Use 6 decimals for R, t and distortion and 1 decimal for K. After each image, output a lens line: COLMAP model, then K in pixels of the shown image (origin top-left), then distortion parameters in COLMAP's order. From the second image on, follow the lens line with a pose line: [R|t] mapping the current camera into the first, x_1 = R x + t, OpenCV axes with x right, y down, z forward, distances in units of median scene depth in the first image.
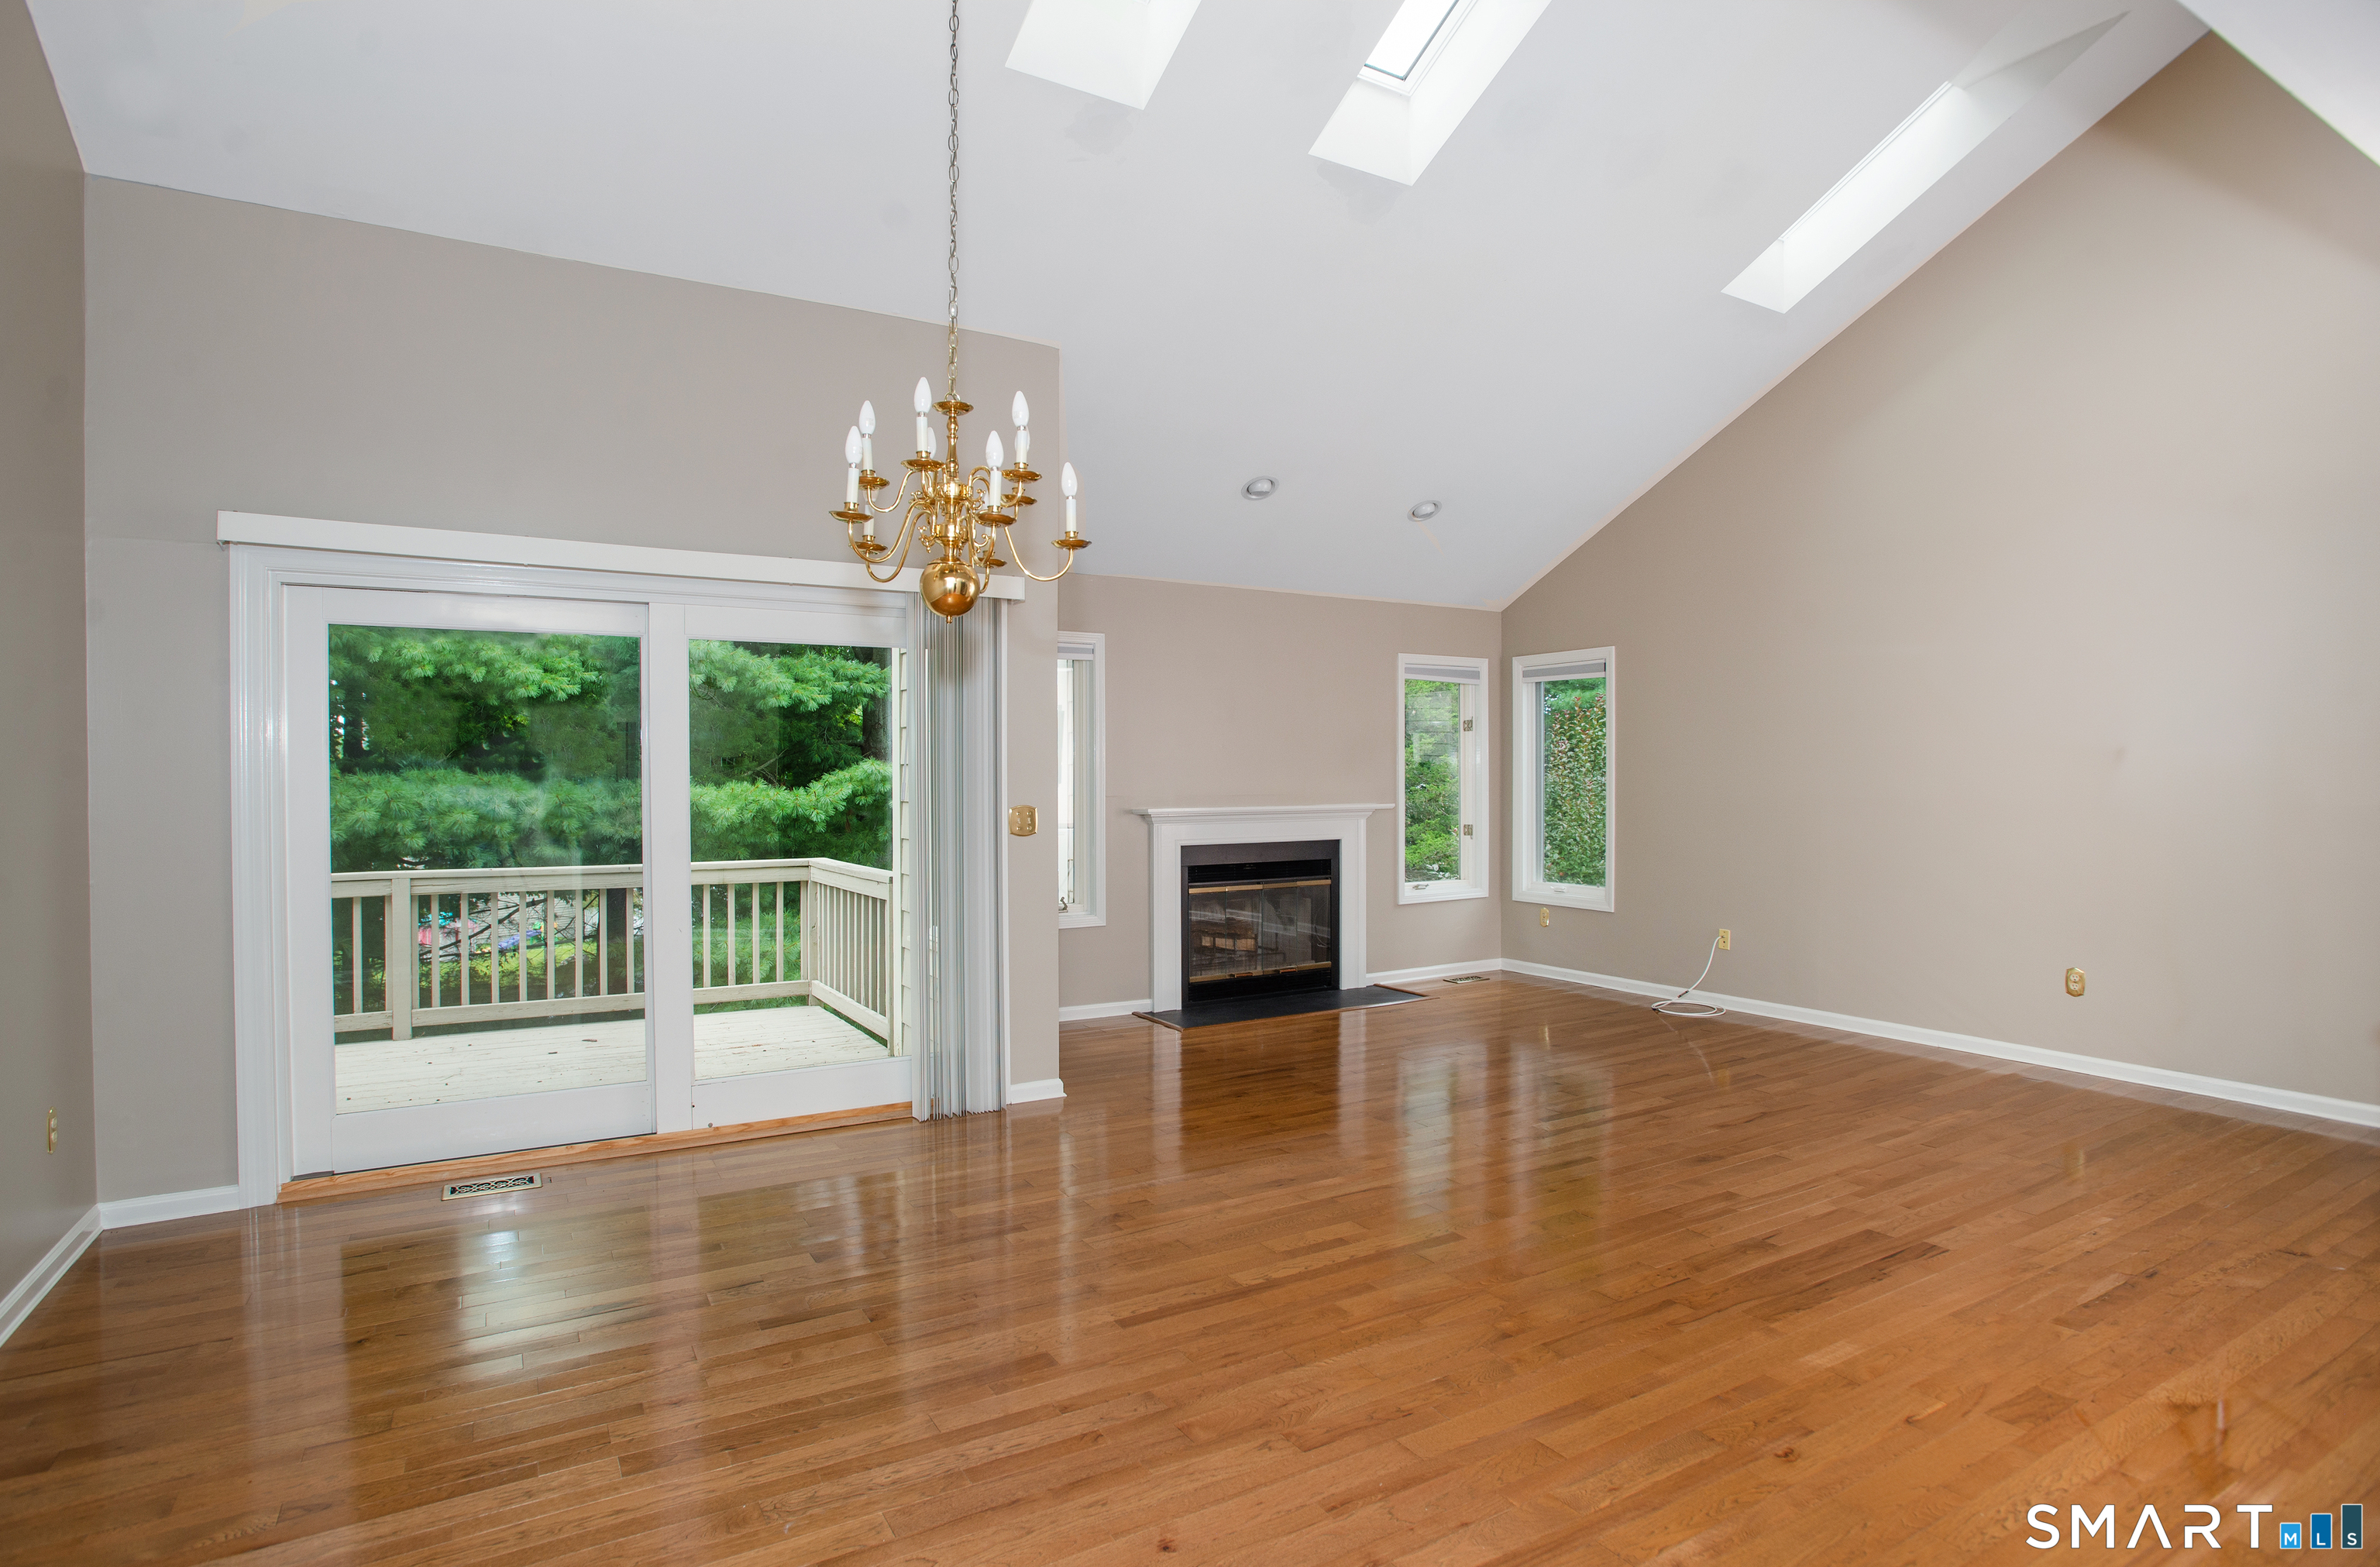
lens RADIAL K [[1185.1, 0, 1190.0], [0, 1185.1, 783.5], [0, 0, 1]] dist [-0.000311, -0.000025]
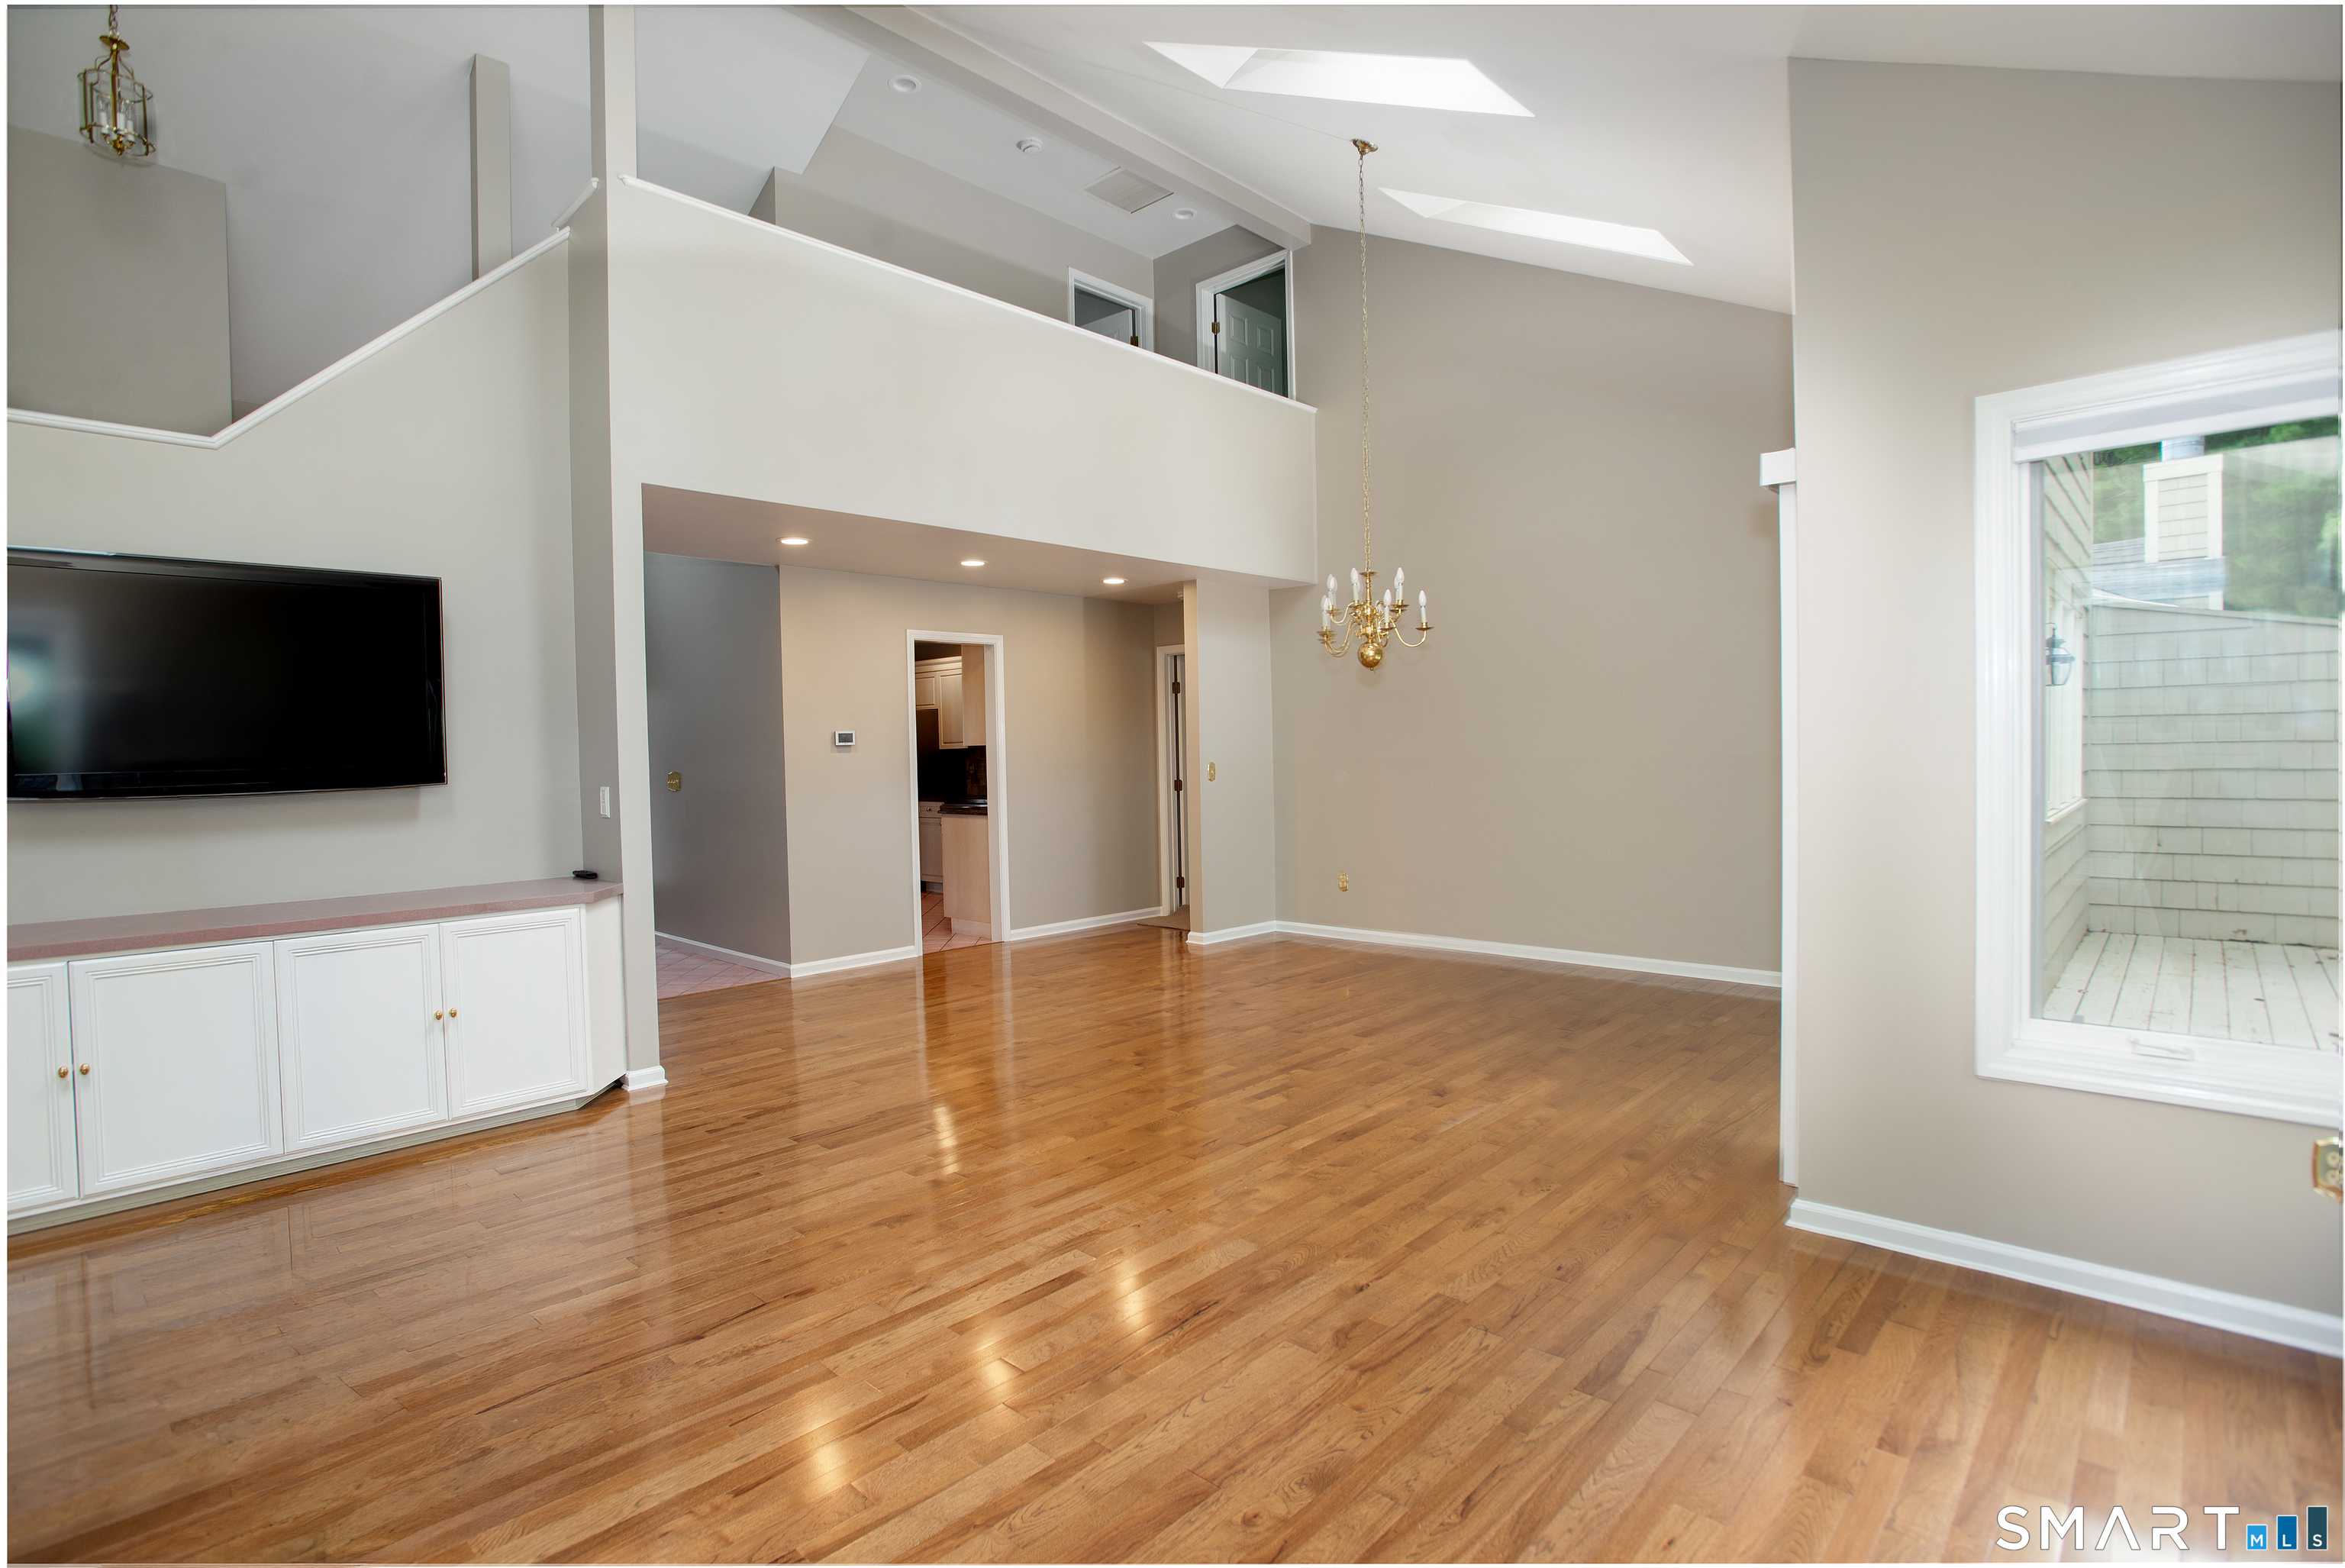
lens RADIAL K [[1125.2, 0, 1172.5], [0, 1125.2, 784.0], [0, 0, 1]] dist [0.000440, 0.000159]
pose [[-0.960583, 0.026495, -0.276727, 0.552544], [0.020161, 0.999466, 0.025709, 0.003234], [0.277260, 0.019116, -0.960605, 2.151150]]
